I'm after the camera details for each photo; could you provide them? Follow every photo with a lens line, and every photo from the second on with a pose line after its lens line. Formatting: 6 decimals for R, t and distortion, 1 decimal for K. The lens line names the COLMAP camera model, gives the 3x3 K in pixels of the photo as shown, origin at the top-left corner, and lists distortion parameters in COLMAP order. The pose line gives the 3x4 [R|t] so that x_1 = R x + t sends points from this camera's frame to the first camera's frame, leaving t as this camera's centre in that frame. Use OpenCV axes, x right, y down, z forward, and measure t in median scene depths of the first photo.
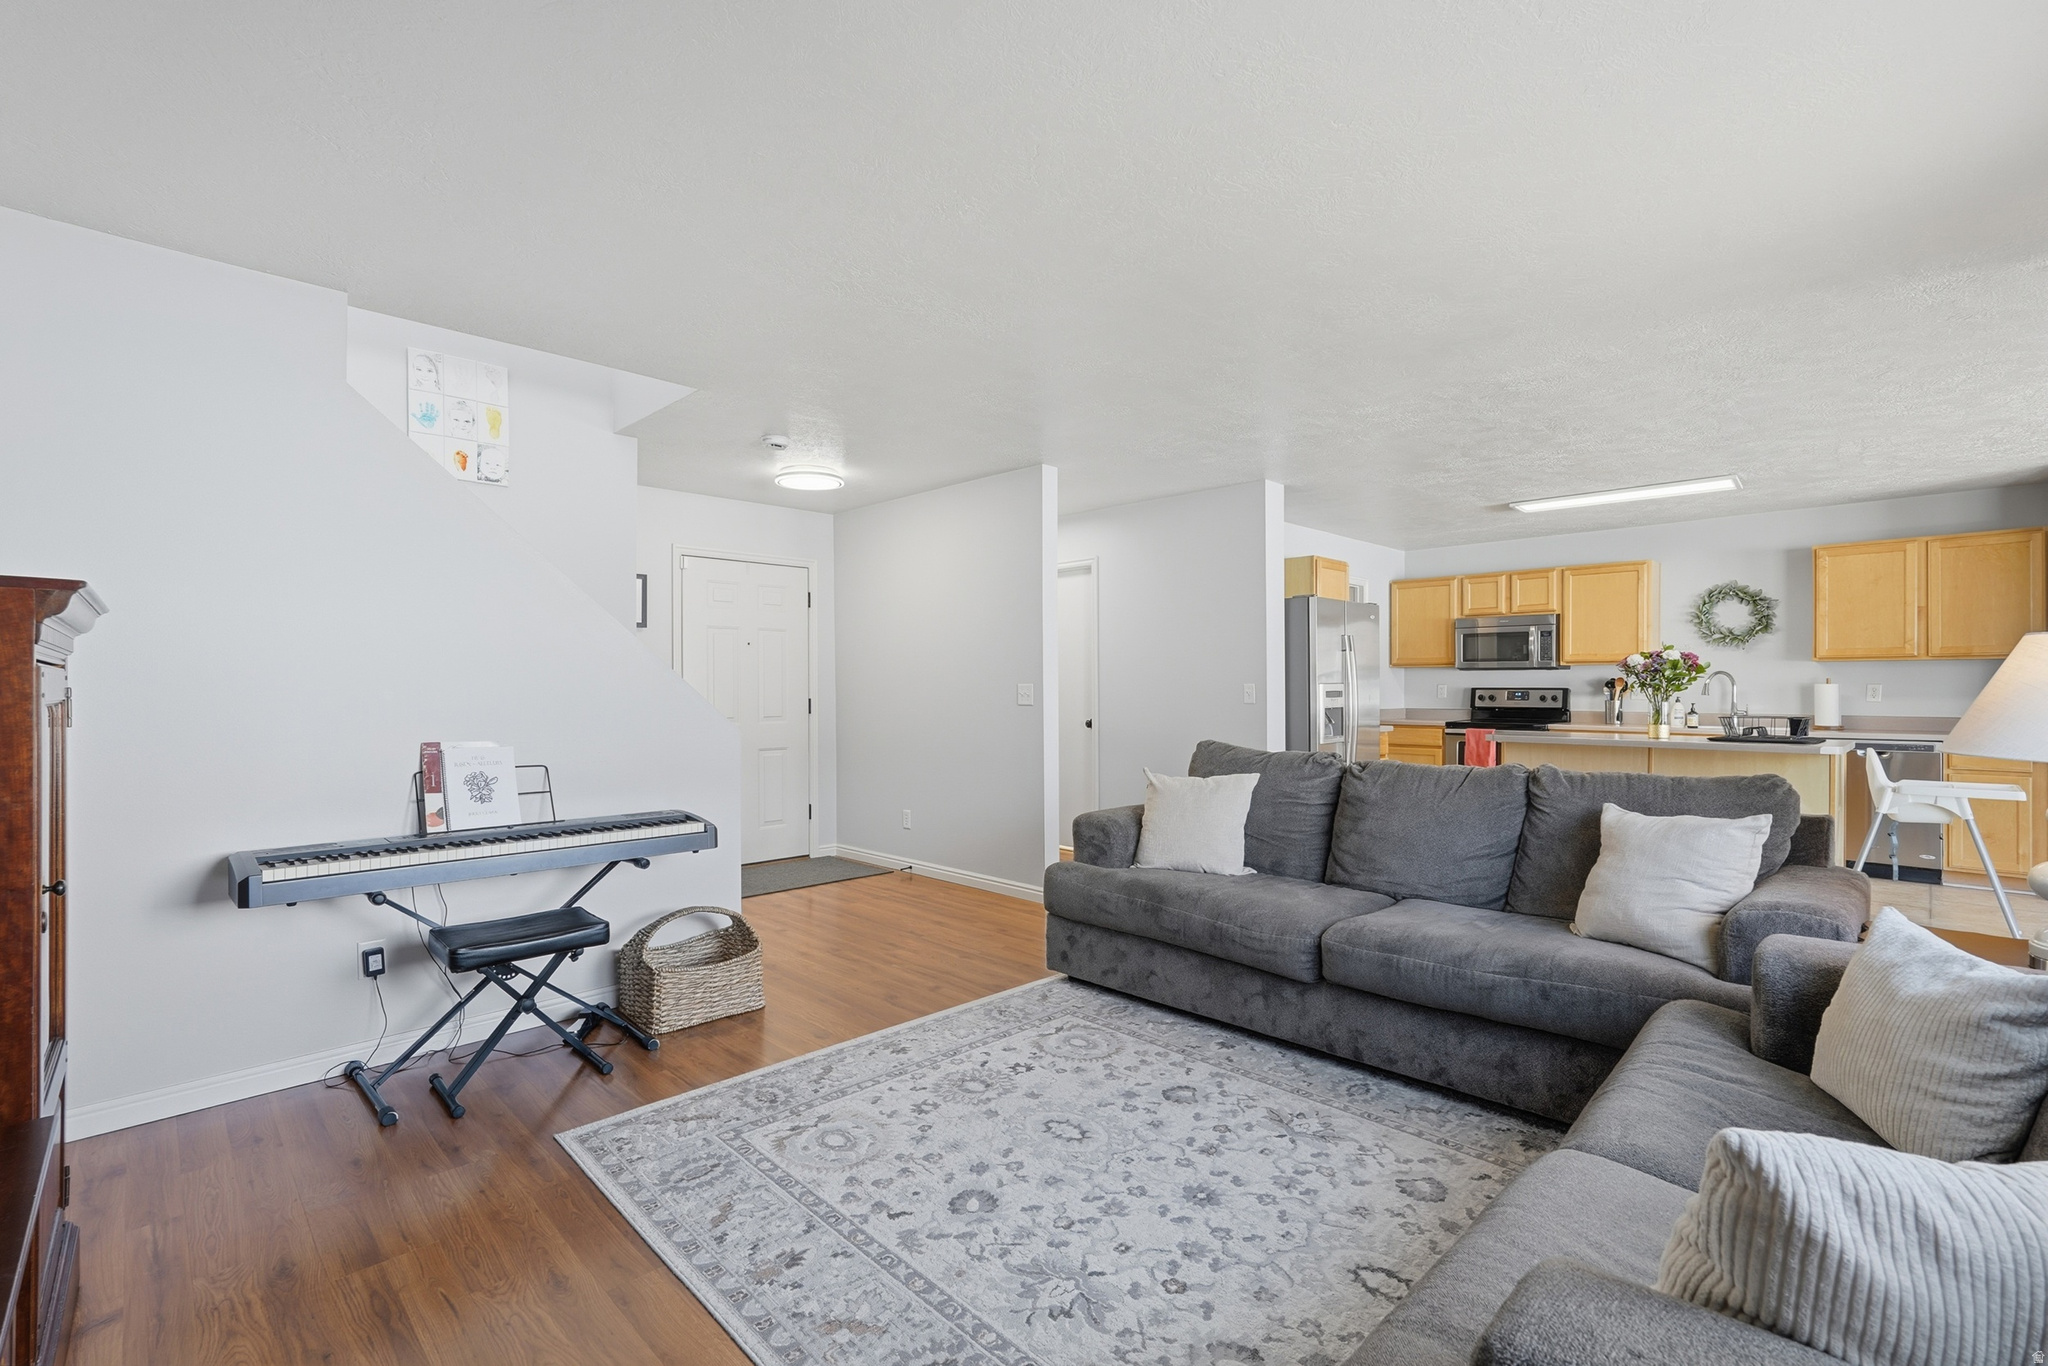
lens RADIAL K [[914.2, 0, 1033.3], [0, 914.2, 691.7], [0, 0, 1]] dist [-0.012823, 0.006939]
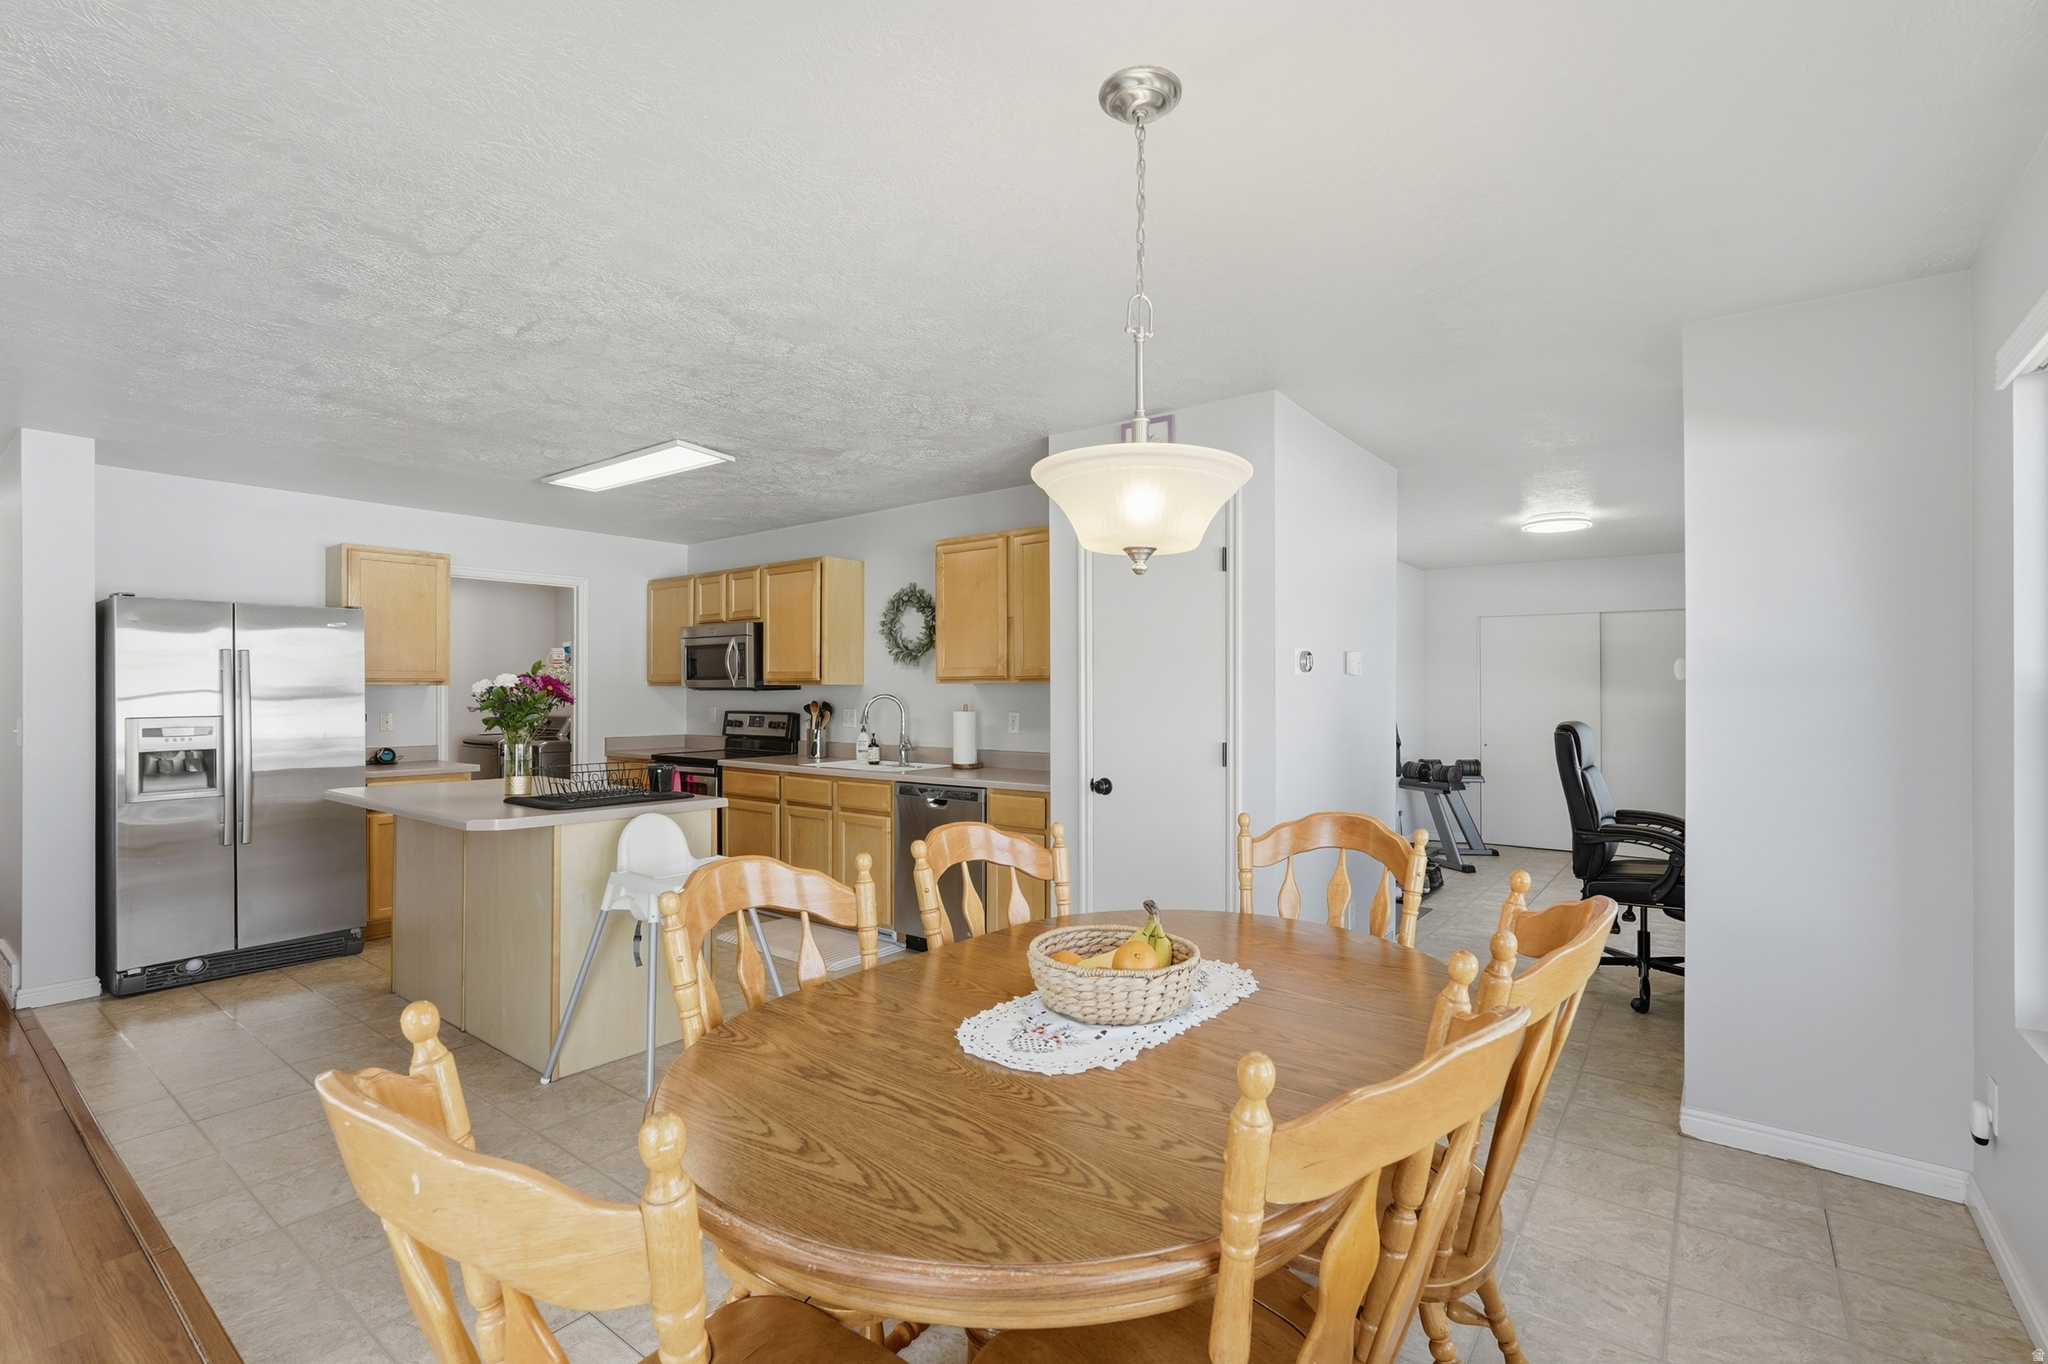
lens RADIAL K [[914.2, 0, 1028.2], [0, 914.2, 681.9], [0, 0, 1]] dist [-0.012823, 0.006939]
pose [[0.991653, 0.000456, 0.128938, 0.754293], [0.001370, 0.999900, -0.014073, -0.021430], [-0.128931, 0.014132, 0.991553, 0.169043]]
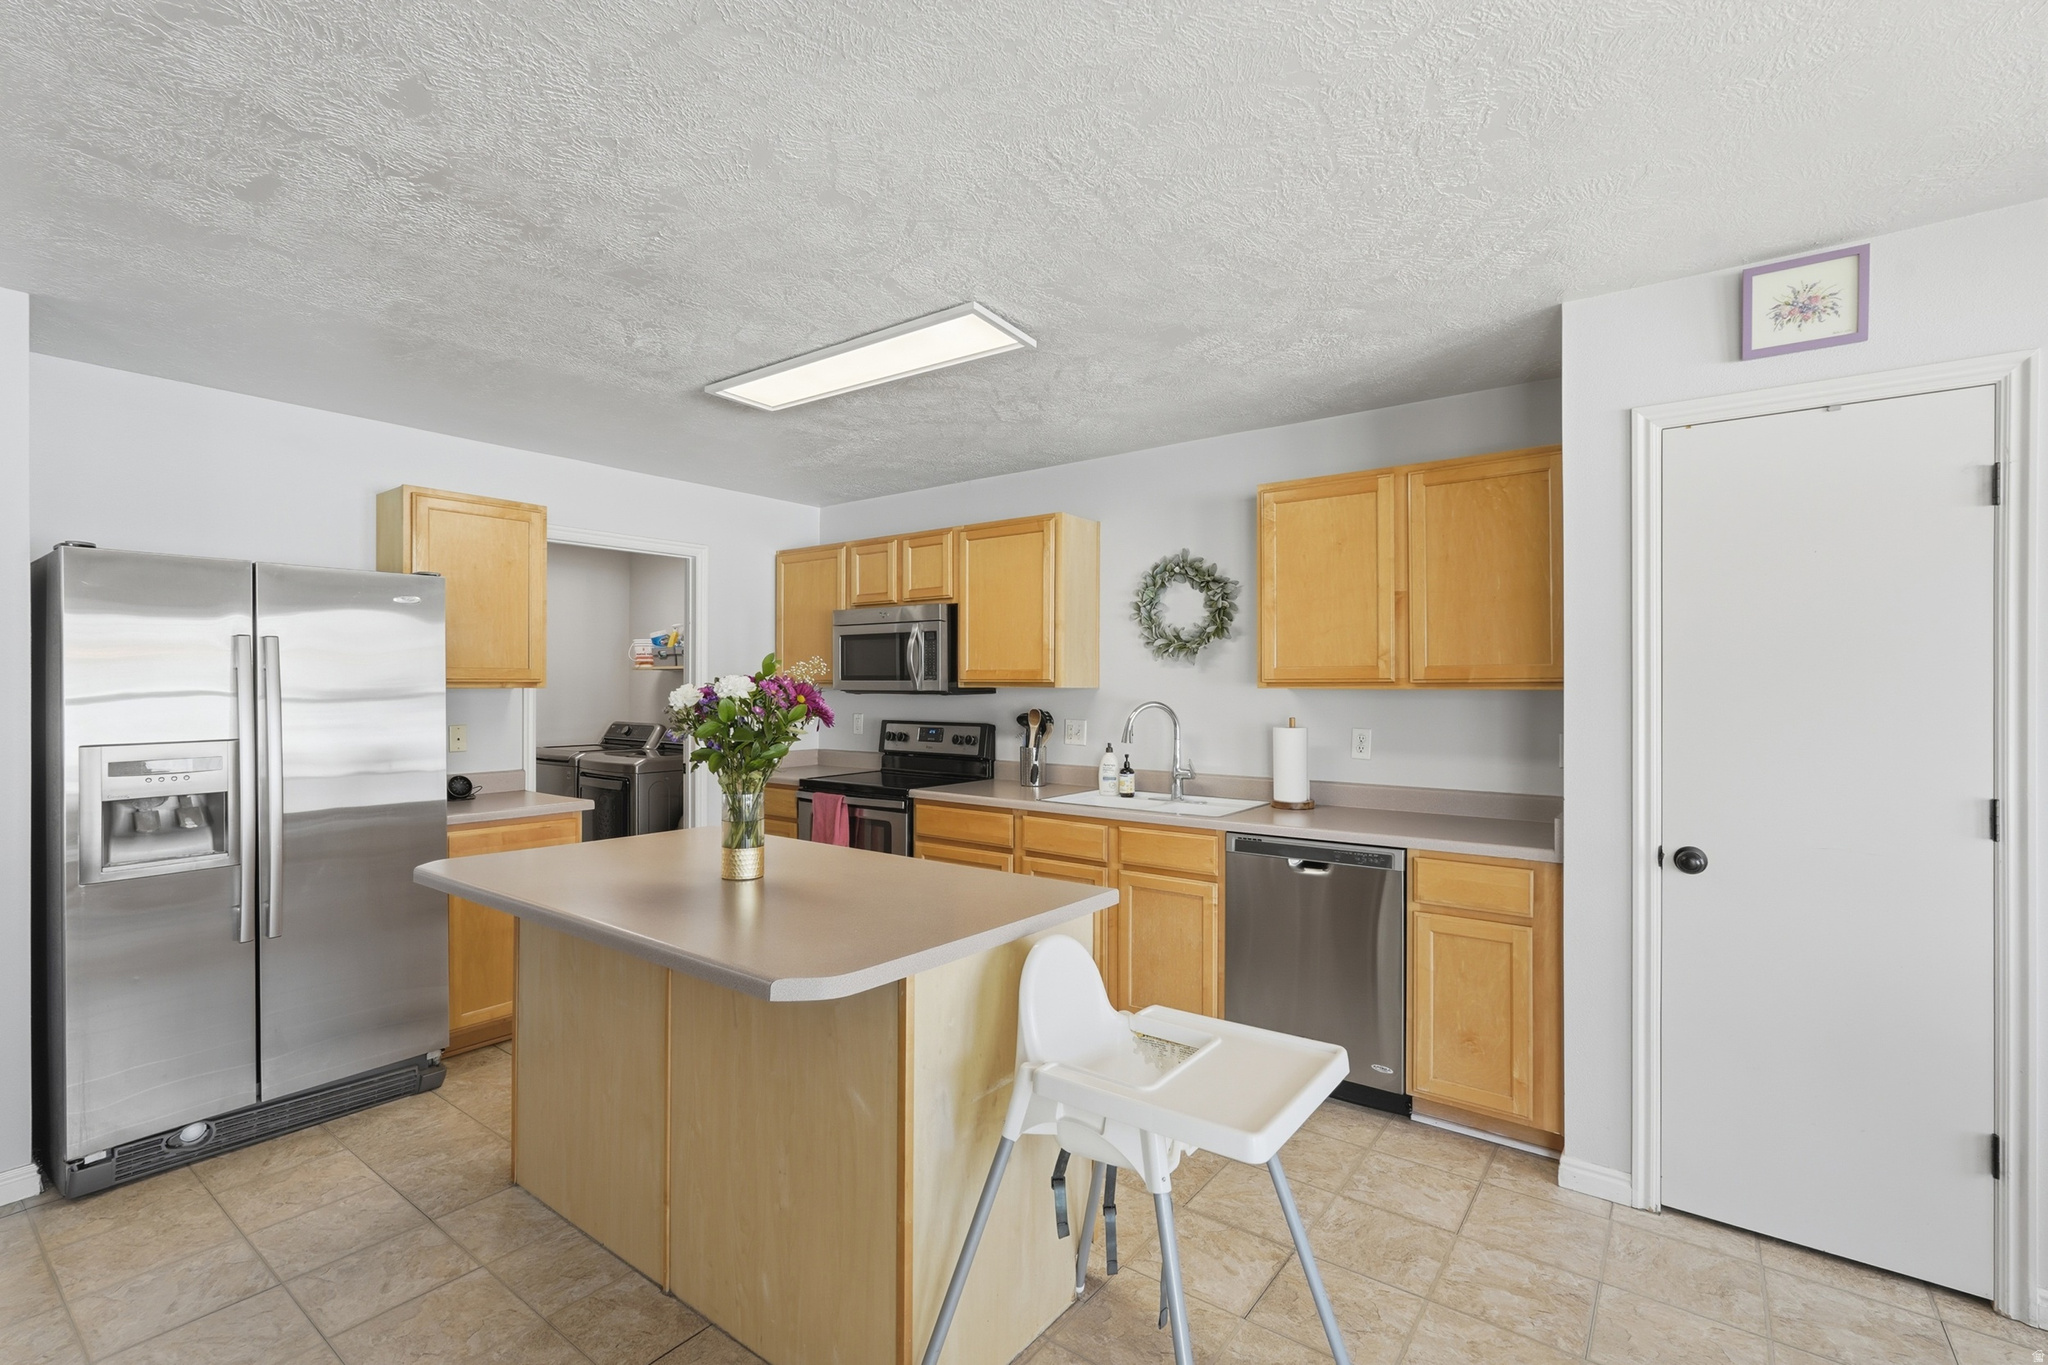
lens RADIAL K [[914.2, 0, 1032.3], [0, 914.2, 682.0], [0, 0, 1]] dist [-0.012823, 0.006939]
pose [[0.989845, 0.002116, 0.142132, 0.576221], [-0.000931, 0.999964, -0.008403, -0.029663], [-0.142145, 0.008185, 0.989812, 0.413169]]
